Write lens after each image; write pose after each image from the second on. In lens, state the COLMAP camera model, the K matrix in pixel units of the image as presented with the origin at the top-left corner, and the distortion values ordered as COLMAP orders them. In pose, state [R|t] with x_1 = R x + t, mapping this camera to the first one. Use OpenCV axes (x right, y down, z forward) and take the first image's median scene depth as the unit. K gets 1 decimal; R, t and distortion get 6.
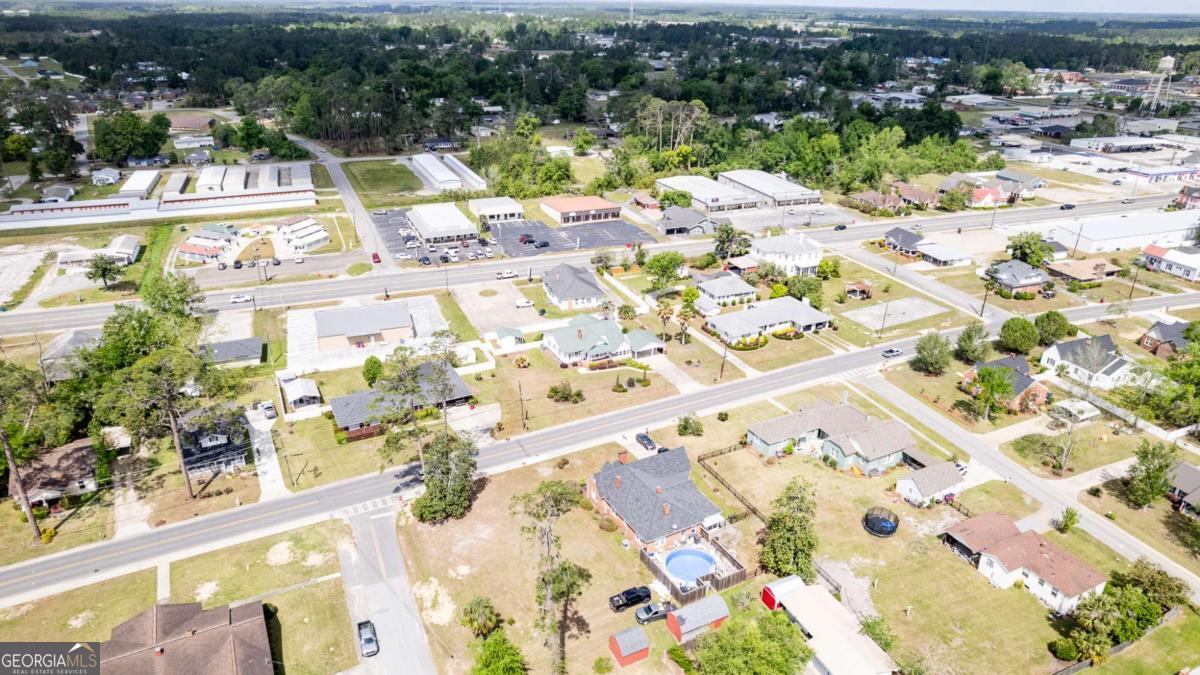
lens RADIAL K [[770.5, 0, 604.5], [0, 770.5, 329.9], [0, 0, 1]] dist [-0.077212, 0.070103]
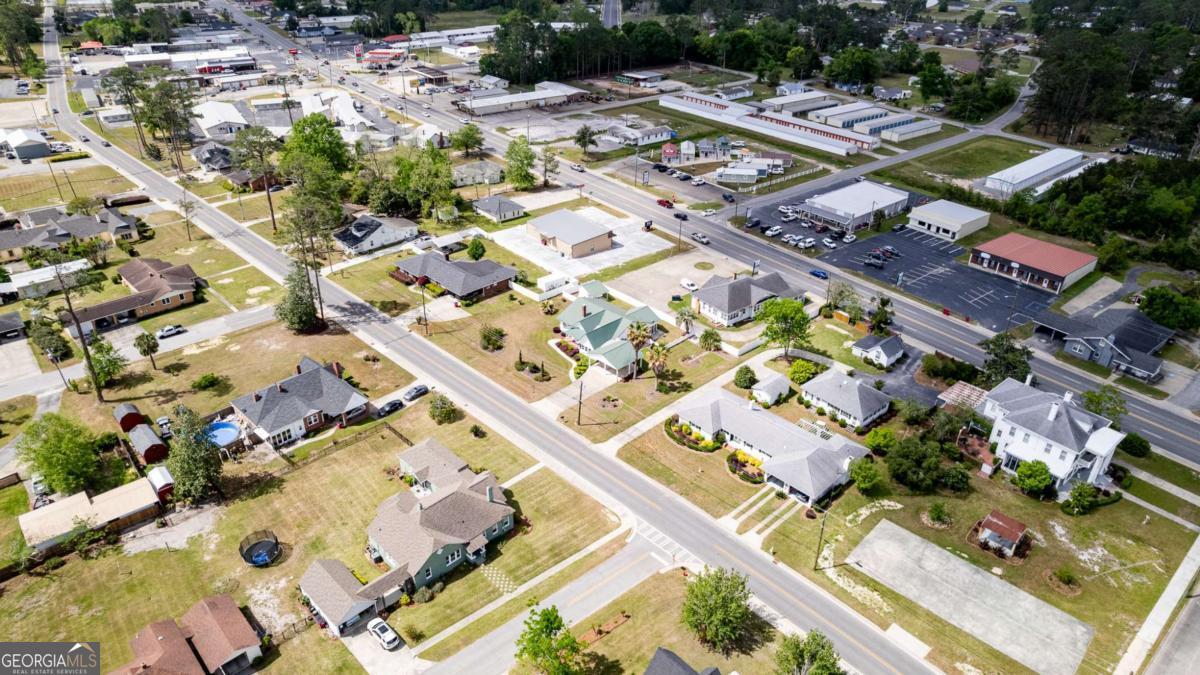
lens RADIAL K [[770.5, 0, 604.5], [0, 770.5, 329.9], [0, 0, 1]] dist [-0.077212, 0.070103]
pose [[0.299220, 0.449908, -0.841457, 0.649268], [-0.392959, 0.861709, 0.321001, -0.239383], [0.869512, 0.234609, 0.434636, 0.527362]]
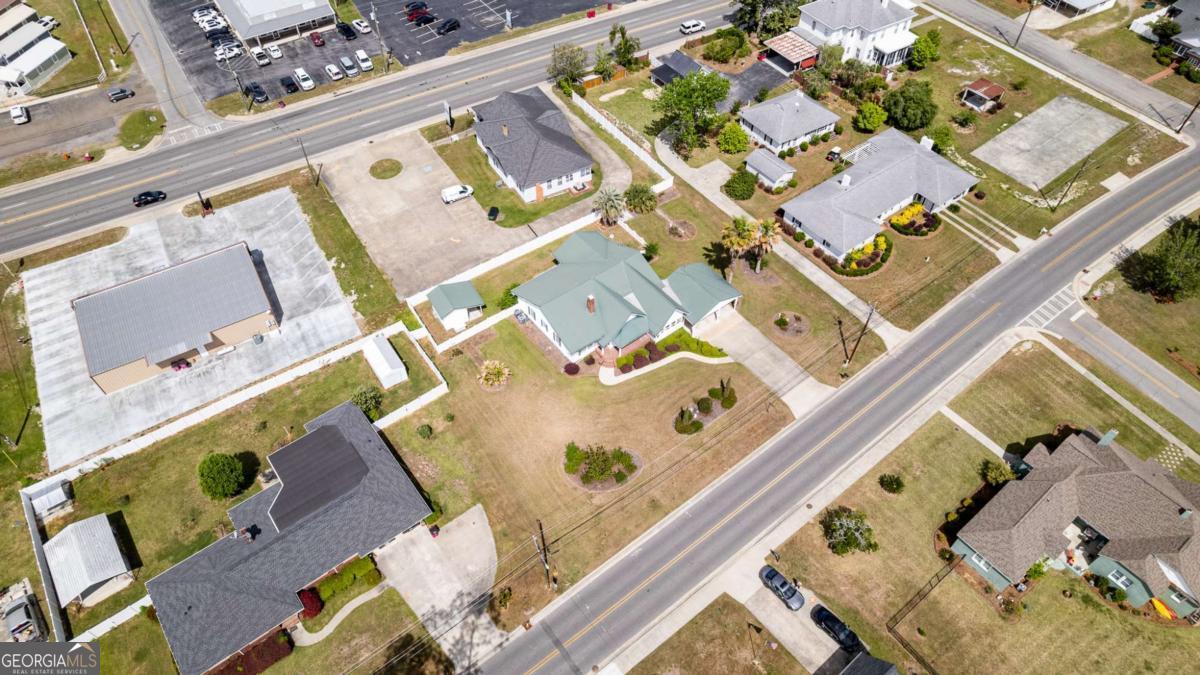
lens RADIAL K [[770.5, 0, 604.5], [0, 770.5, 329.9], [0, 0, 1]] dist [-0.077212, 0.070103]
pose [[0.984338, -0.139618, 0.107638, -0.071141], [0.078891, 0.894871, 0.439298, -0.183644], [-0.157656, -0.423926, 0.891870, 0.428820]]
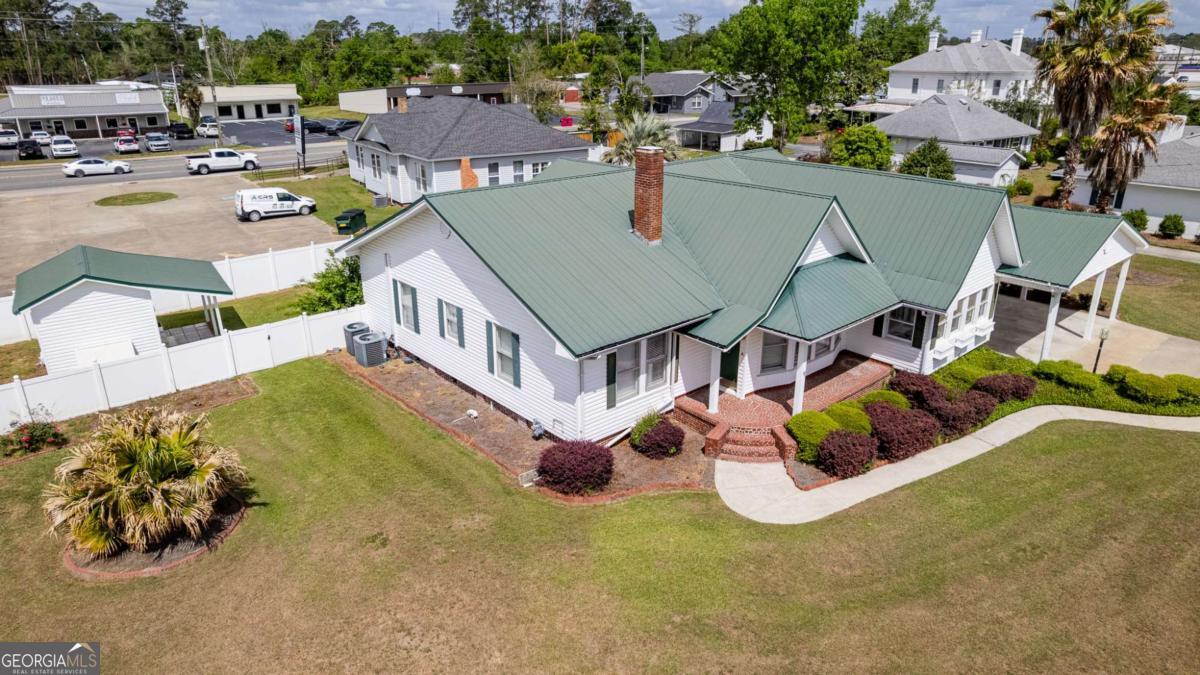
lens RADIAL K [[770.5, 0, 604.5], [0, 770.5, 329.9], [0, 0, 1]] dist [-0.077212, 0.070103]
pose [[0.971573, -0.101341, 0.213955, -0.058426], [0.110323, 0.993430, -0.030434, 0.025690], [-0.209465, 0.053173, 0.976369, 0.744086]]
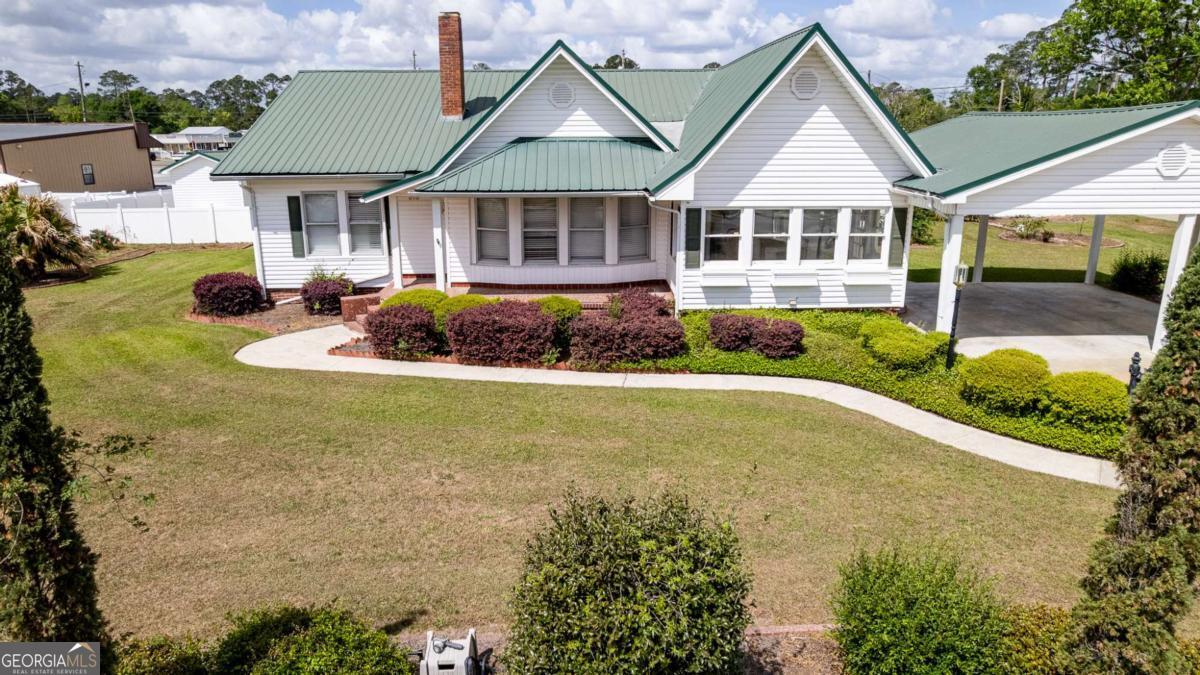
lens RADIAL K [[770.5, 0, 604.5], [0, 770.5, 329.9], [0, 0, 1]] dist [-0.077212, 0.070103]
pose [[0.900467, 0.090632, -0.425376, 0.039890], [-0.149153, 0.983086, -0.106278, 0.046442], [0.408549, 0.159146, 0.898755, 0.772918]]
